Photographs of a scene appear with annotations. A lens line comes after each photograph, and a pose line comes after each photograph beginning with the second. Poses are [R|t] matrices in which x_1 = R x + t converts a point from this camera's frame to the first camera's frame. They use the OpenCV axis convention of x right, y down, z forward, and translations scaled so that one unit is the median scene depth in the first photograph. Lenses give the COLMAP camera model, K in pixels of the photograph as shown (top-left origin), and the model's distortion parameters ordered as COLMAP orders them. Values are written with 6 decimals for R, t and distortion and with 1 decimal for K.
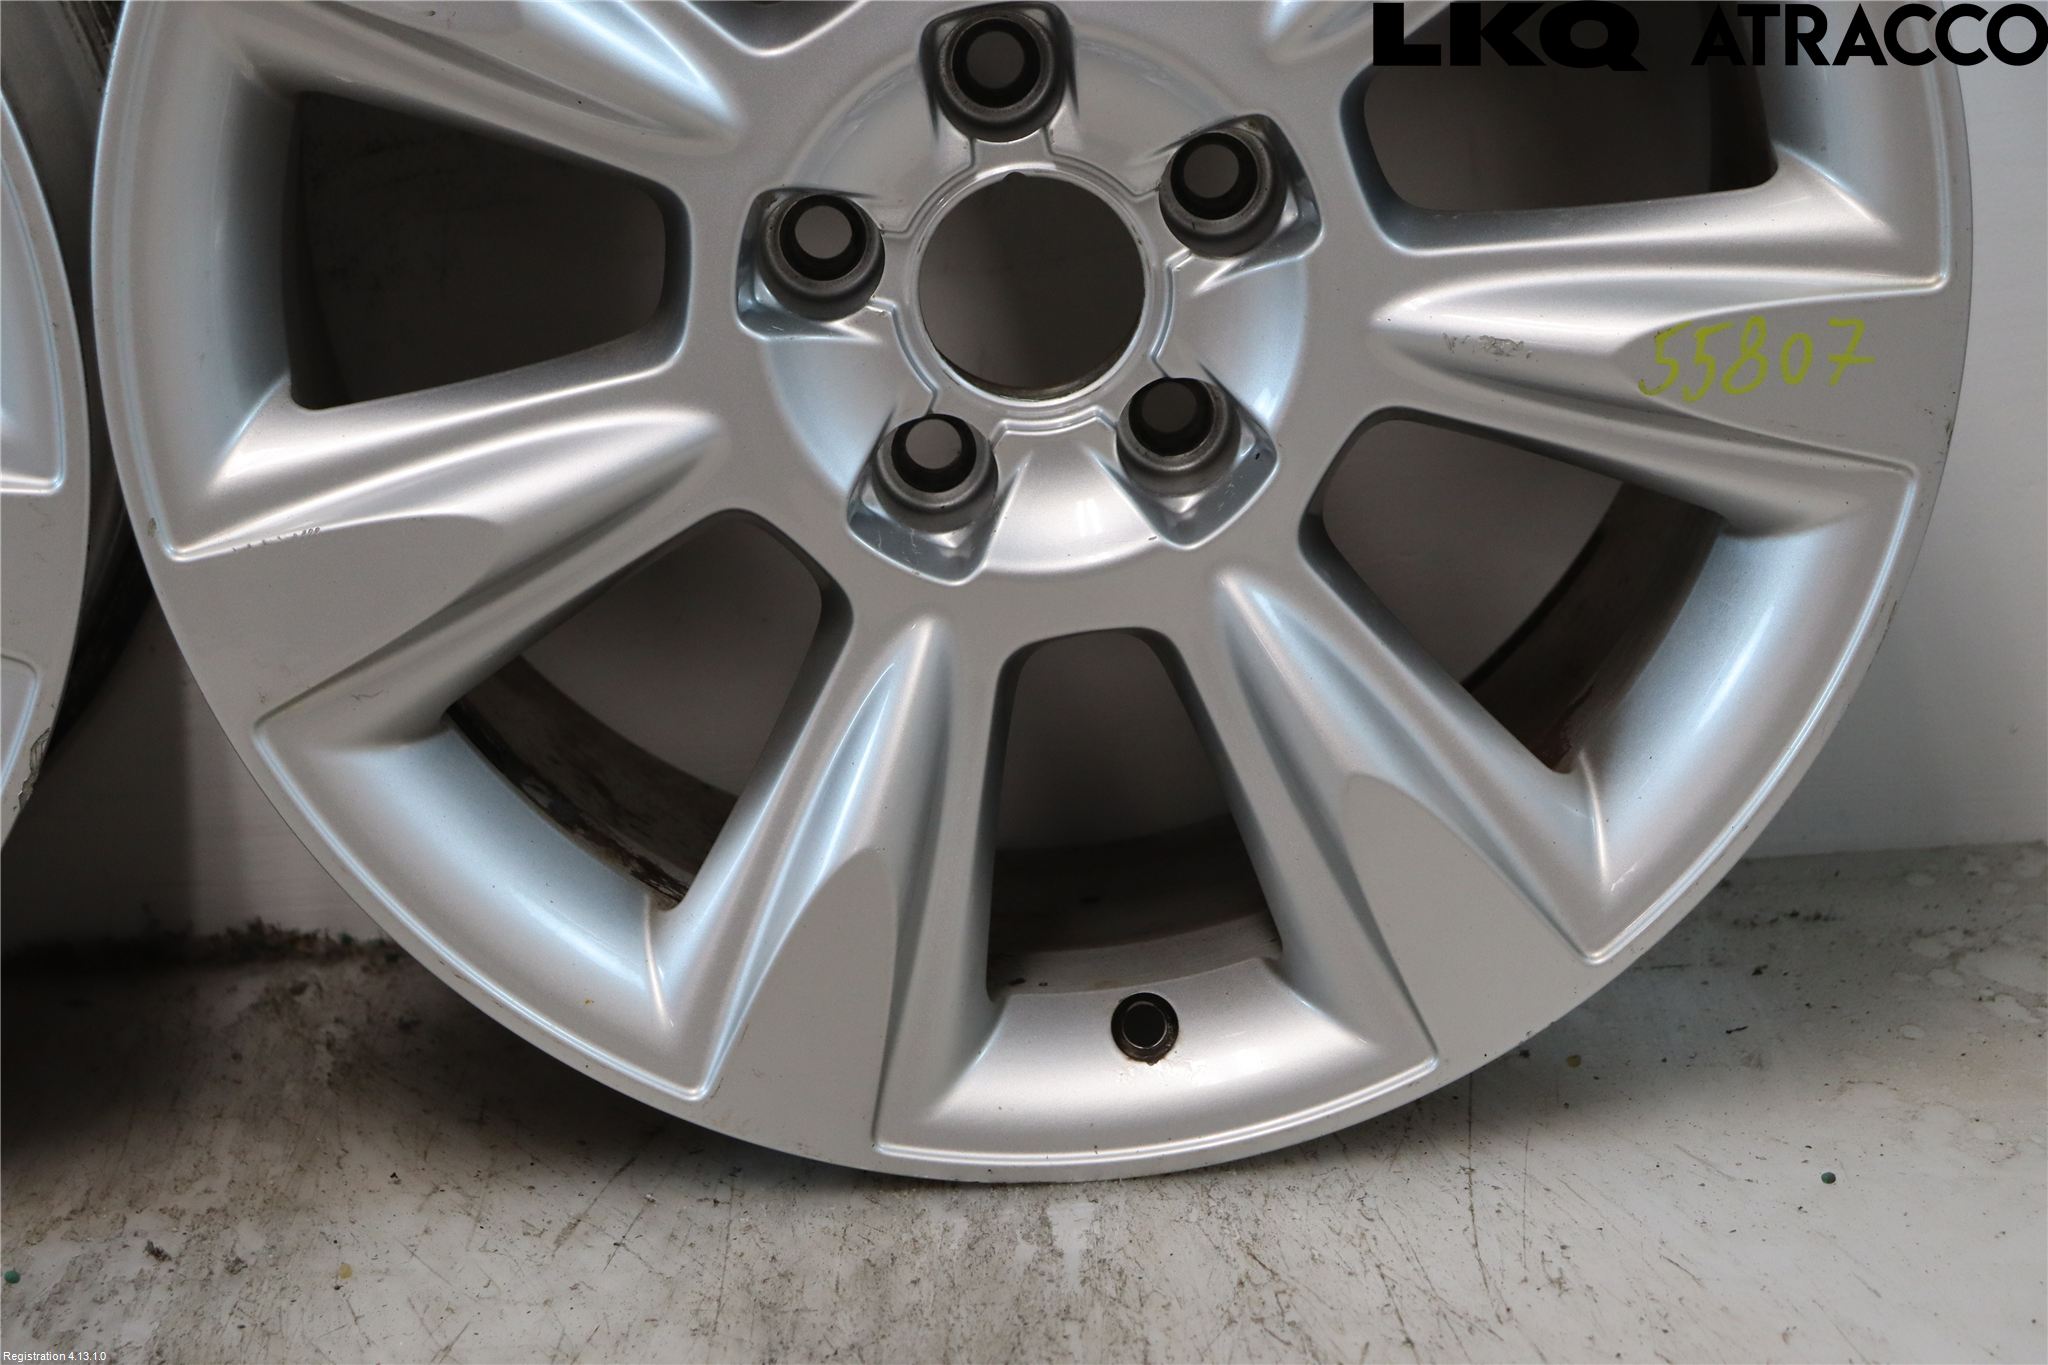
lens RADIAL K [[4371.4, 0, 1012.3], [0, 4371.4, 716.1], [0, 0, 1]] dist [0.325244, 0.000000]
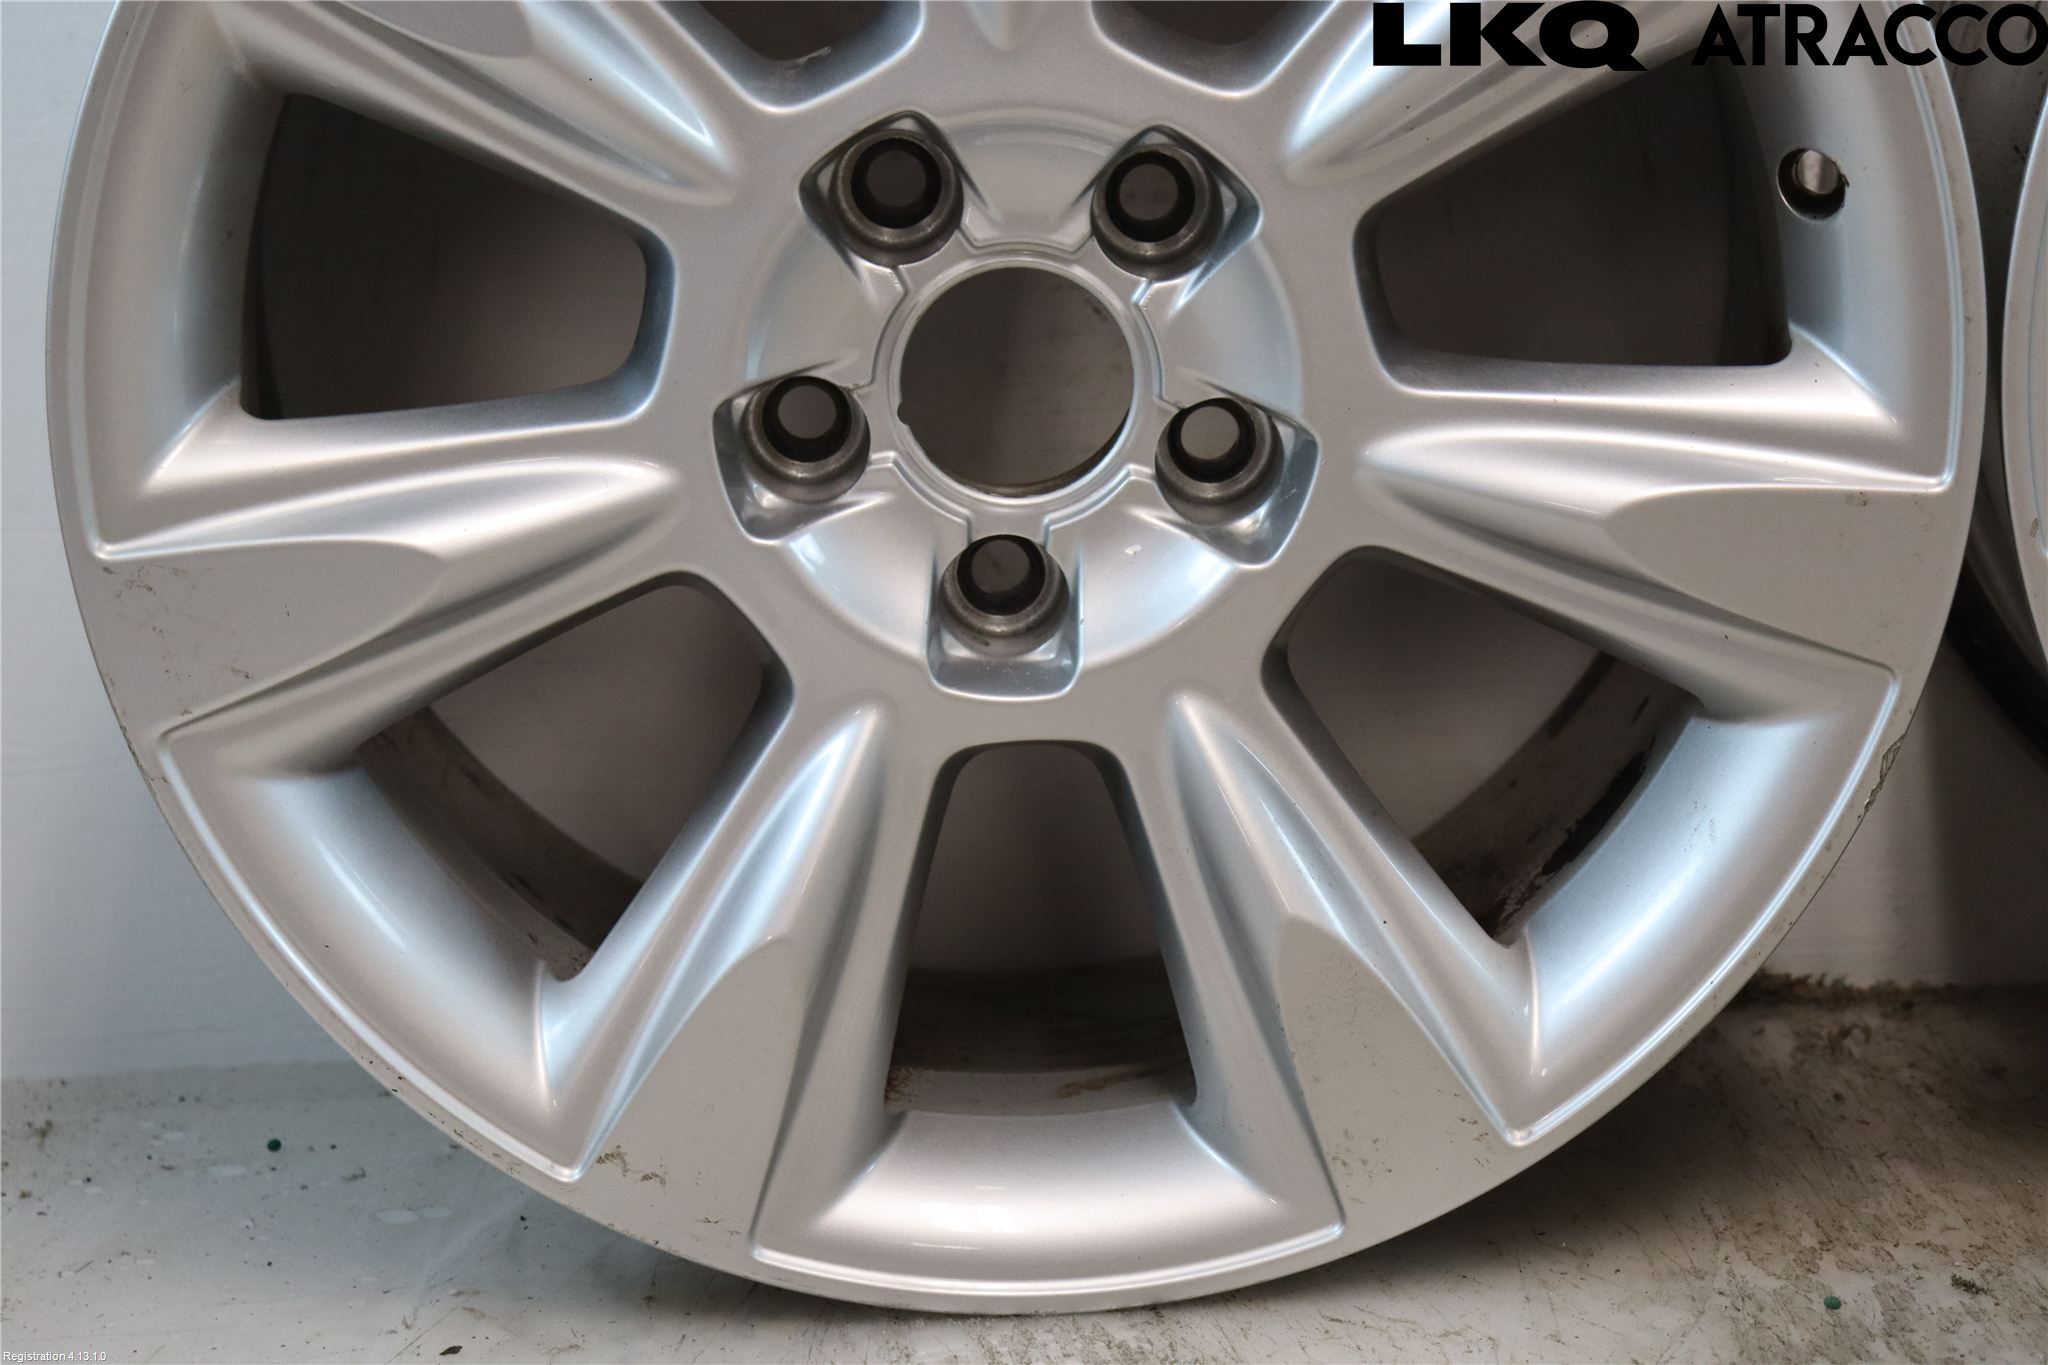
lens RADIAL K [[4802.7, 0, 1014.6], [0, 4802.7, 677.0], [0, 0, 1]] dist [0.411609, 0.000000]
pose [[0.999883, 0.010317, 0.011293, -0.430354], [-0.009932, 0.999385, -0.033629, 0.028209], [-0.011633, 0.033513, 0.999371, -0.064915]]
